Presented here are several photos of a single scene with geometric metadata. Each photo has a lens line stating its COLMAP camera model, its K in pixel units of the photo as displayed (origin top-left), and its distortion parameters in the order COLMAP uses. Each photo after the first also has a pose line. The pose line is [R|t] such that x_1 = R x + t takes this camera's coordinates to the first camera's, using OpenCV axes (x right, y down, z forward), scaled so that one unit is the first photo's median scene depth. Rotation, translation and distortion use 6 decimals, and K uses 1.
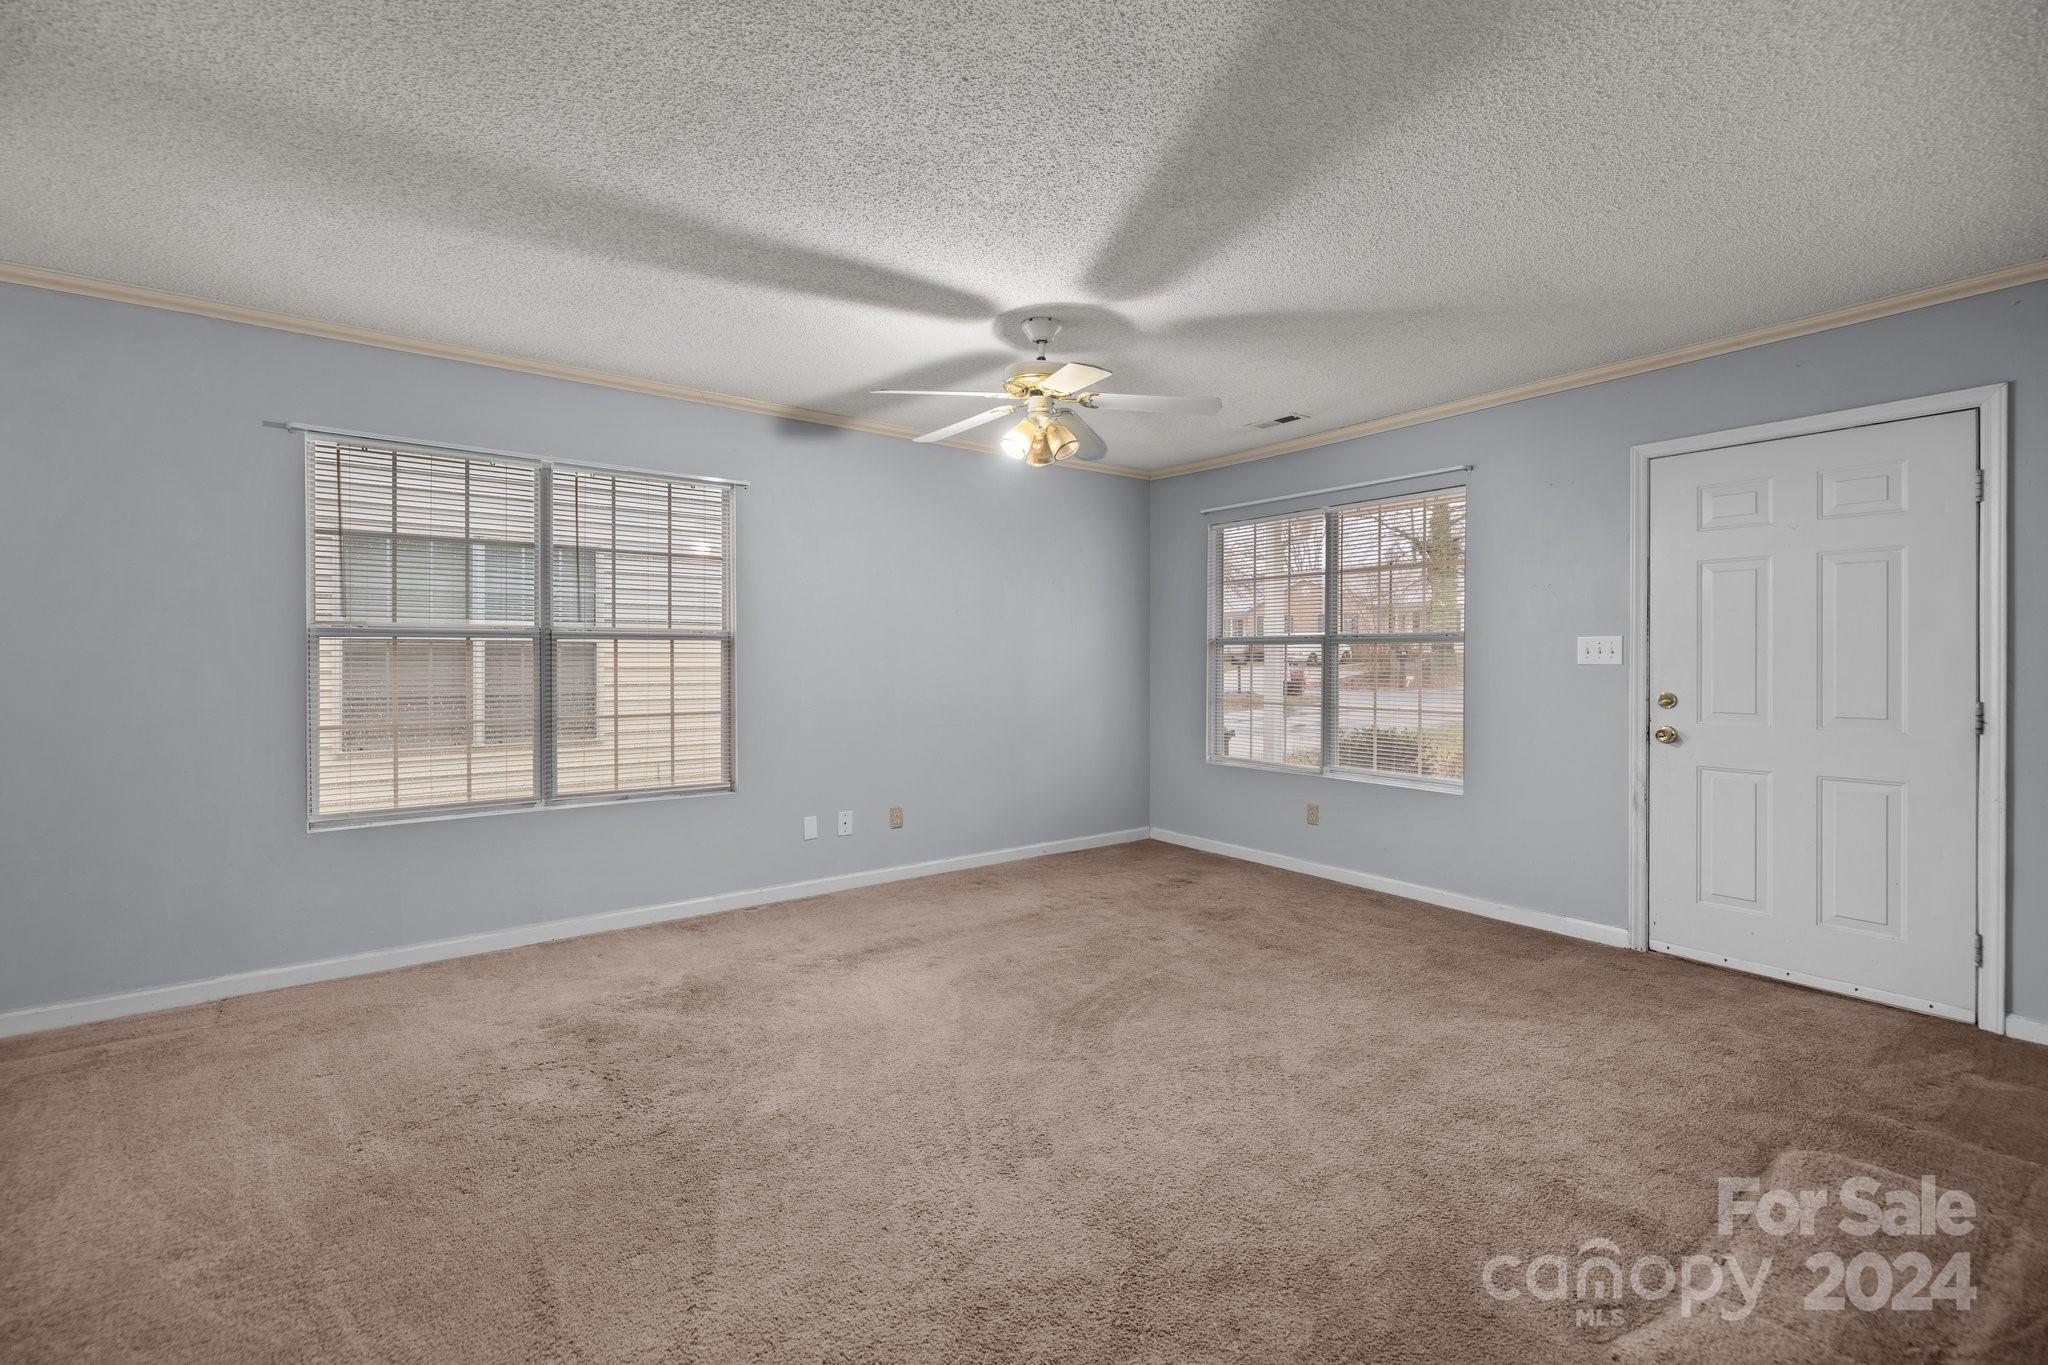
lens RADIAL K [[877.4, 0, 1020.8], [0, 877.4, 653.1], [0, 0, 1]] dist [0.000332, -0.000212]
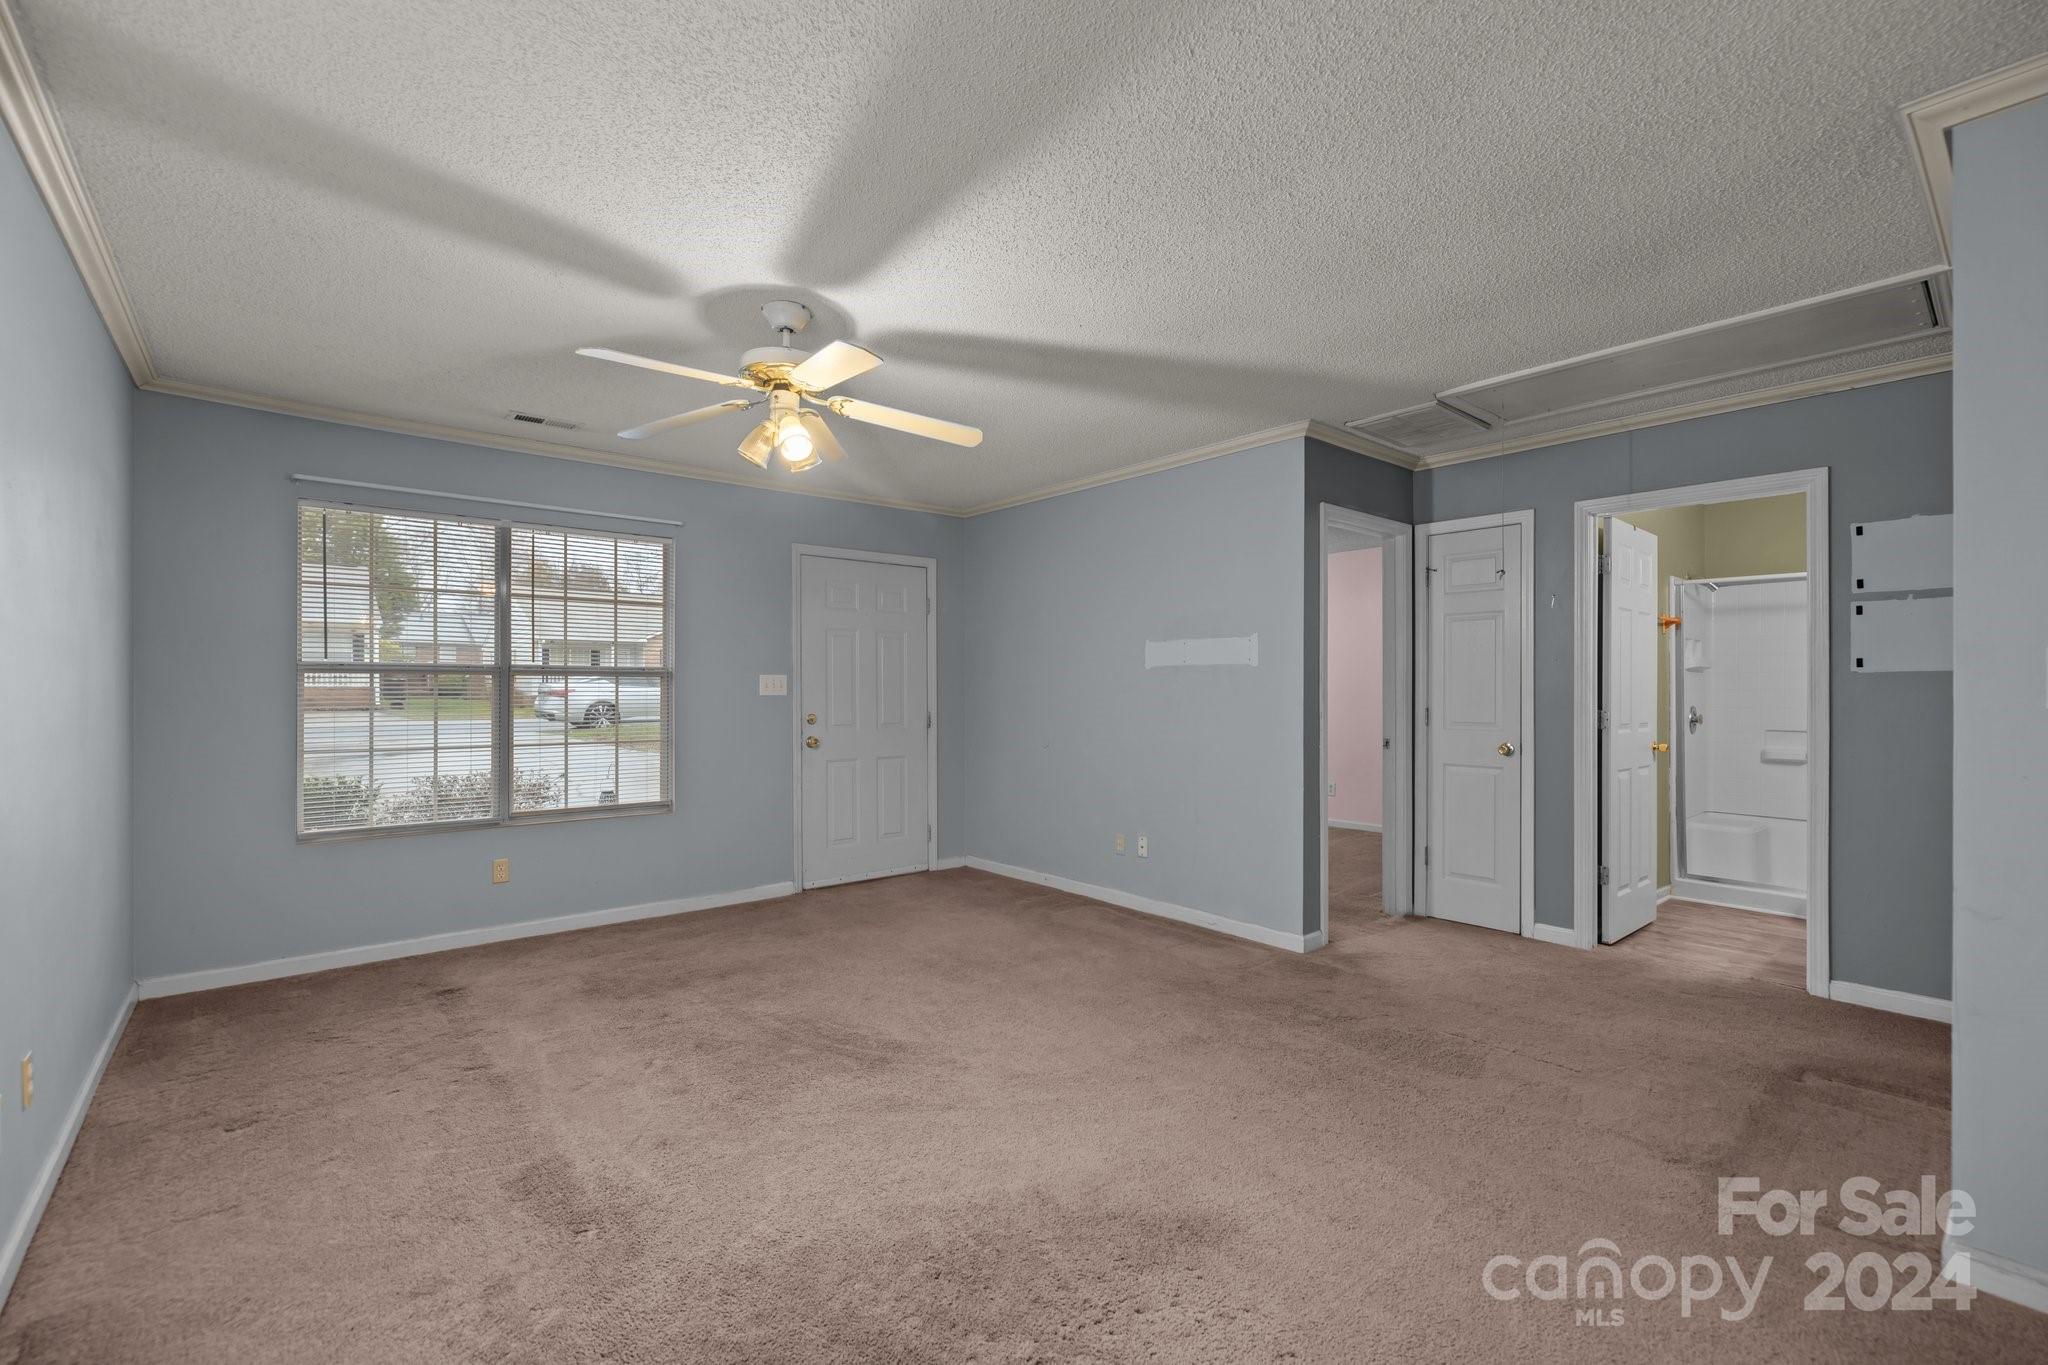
lens RADIAL K [[870.6, 0, 1017.6], [0, 870.6, 681.7], [0, 0, 1]] dist [0.000667, -0.000003]
pose [[-0.054929, 0.007914, 0.998459, -0.822562], [-0.004165, 0.999958, -0.008155, 0.000880], [-0.998482, -0.004606, -0.054894, 0.788766]]
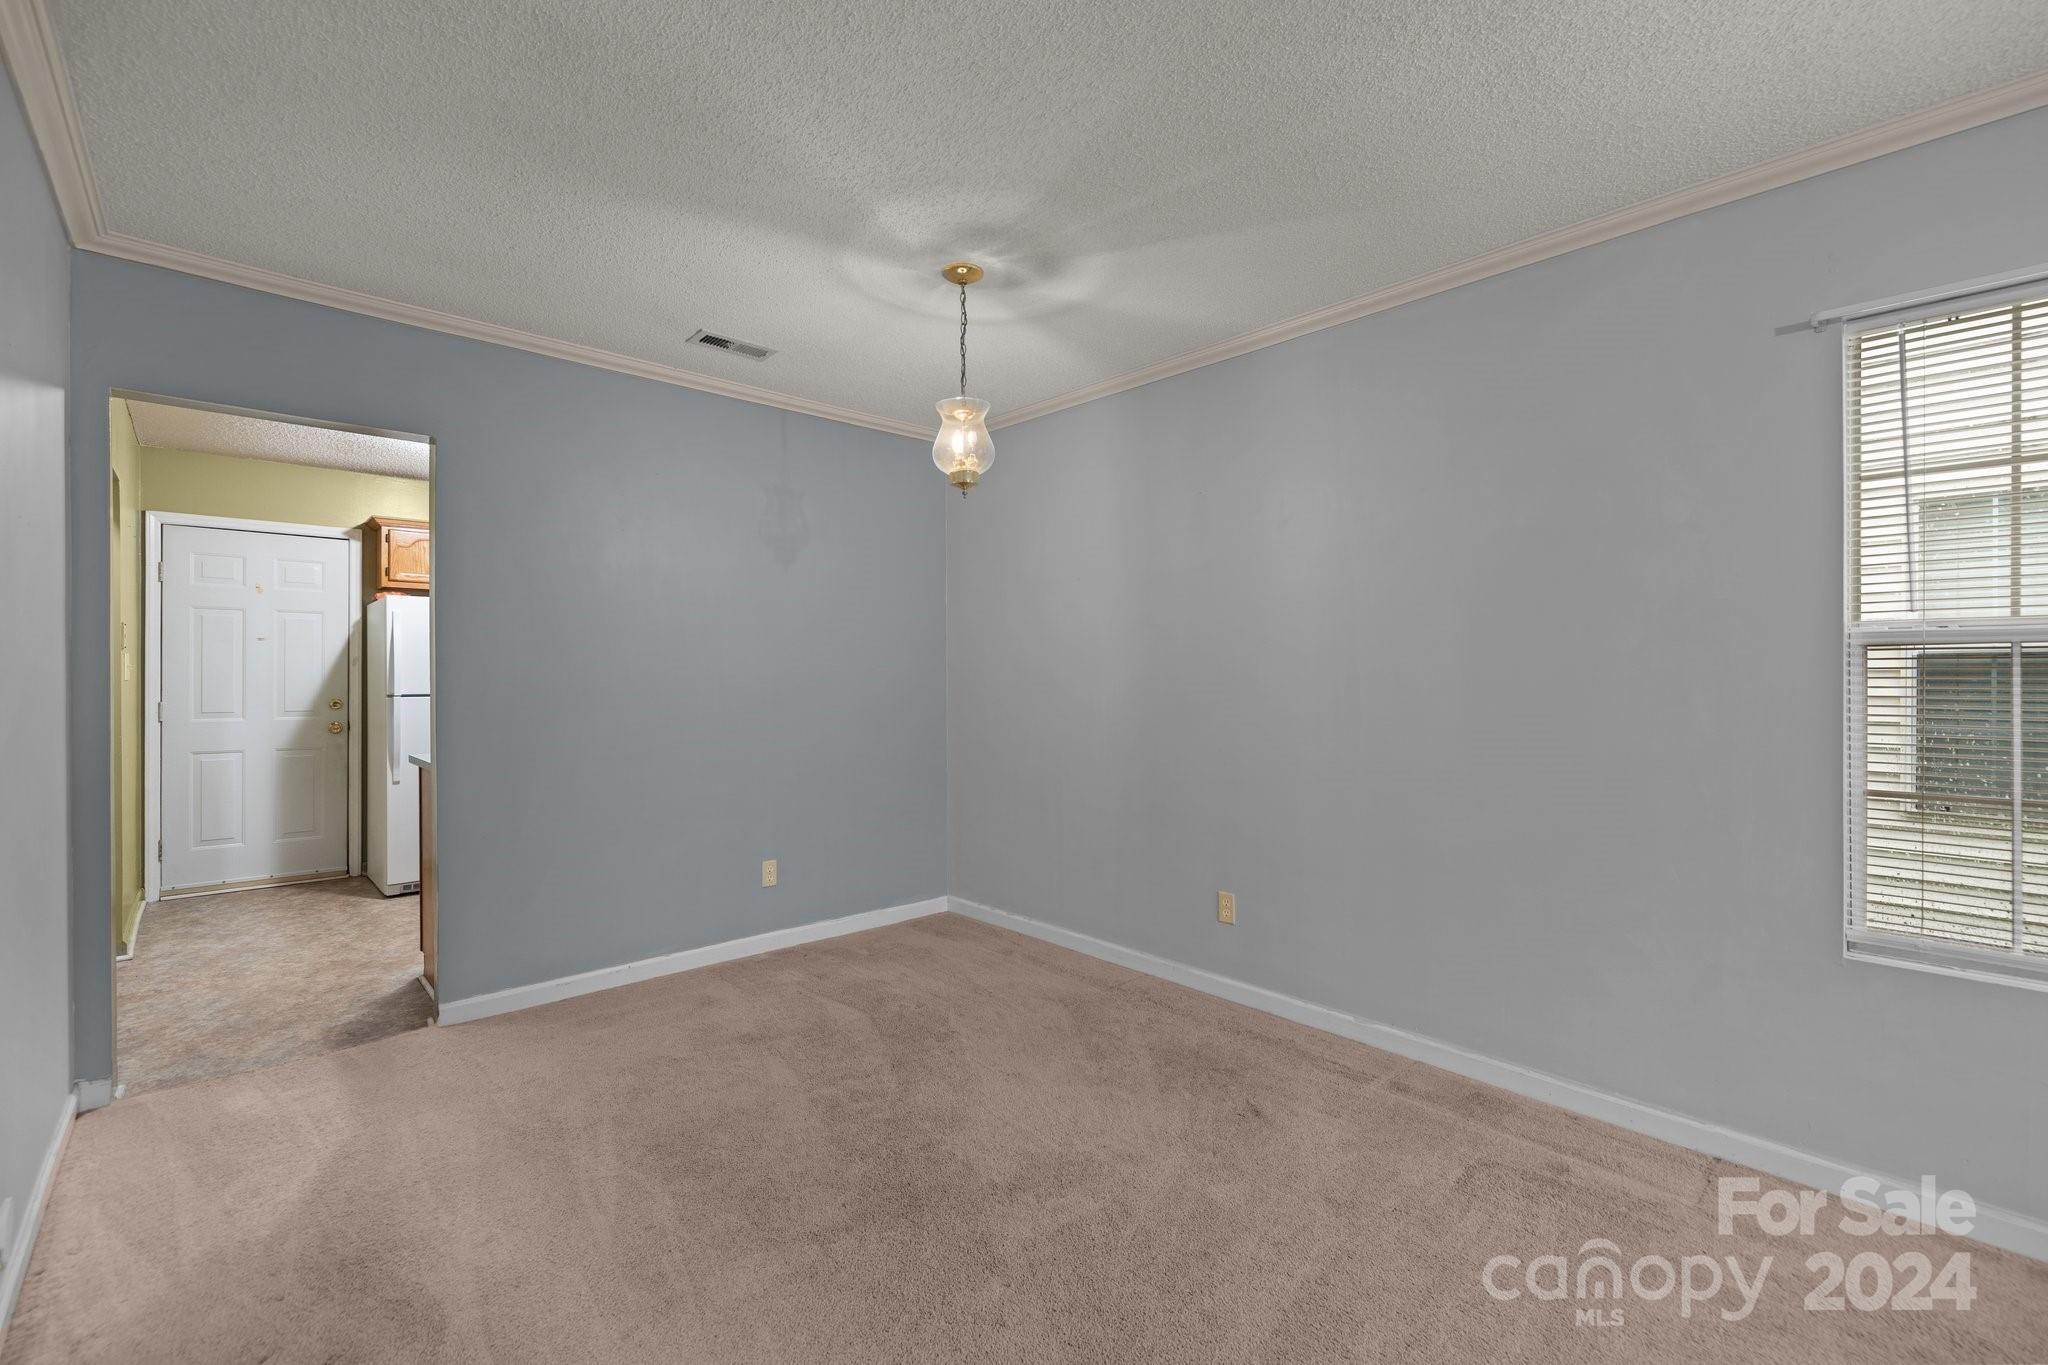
lens RADIAL K [[870.6, 0, 1017.6], [0, 870.6, 681.7], [0, 0, 1]] dist [0.000667, -0.000003]
pose [[0.098745, 0.004078, -0.995104, -0.206570], [0.001970, 0.999989, 0.004294, 0.002719], [0.995111, -0.002385, 0.098736, 0.288163]]
